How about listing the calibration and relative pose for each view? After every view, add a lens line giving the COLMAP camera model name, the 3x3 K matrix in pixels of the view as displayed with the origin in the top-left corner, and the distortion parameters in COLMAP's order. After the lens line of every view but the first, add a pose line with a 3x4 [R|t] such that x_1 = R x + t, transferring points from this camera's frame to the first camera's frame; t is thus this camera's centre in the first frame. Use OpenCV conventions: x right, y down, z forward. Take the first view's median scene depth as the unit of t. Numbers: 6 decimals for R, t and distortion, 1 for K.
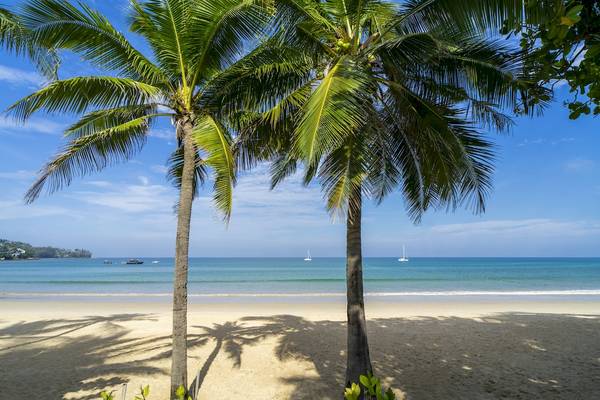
lens RADIAL K [[319.6, 0, 300.0], [0, 319.6, 200.0], [0, 0, 1]] dist [-0.004345, -0.000874]
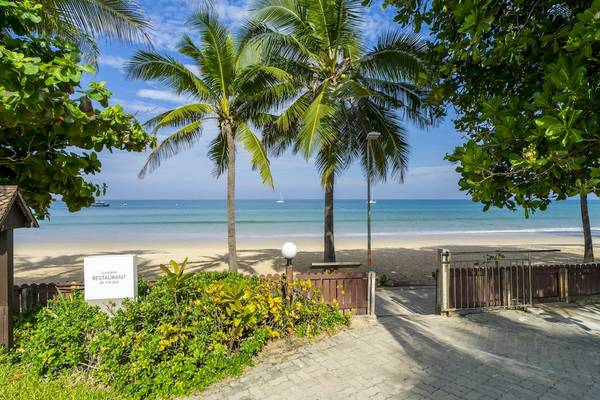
lens RADIAL K [[319.6, 0, 300.0], [0, 319.6, 200.0], [0, 0, 1]] dist [-0.004345, -0.000874]
pose [[0.996345, 0.000931, 0.085413, -0.124081], [-0.016064, 0.984142, 0.176655, -0.148382], [-0.083894, -0.177381, 0.980560, -0.625786]]
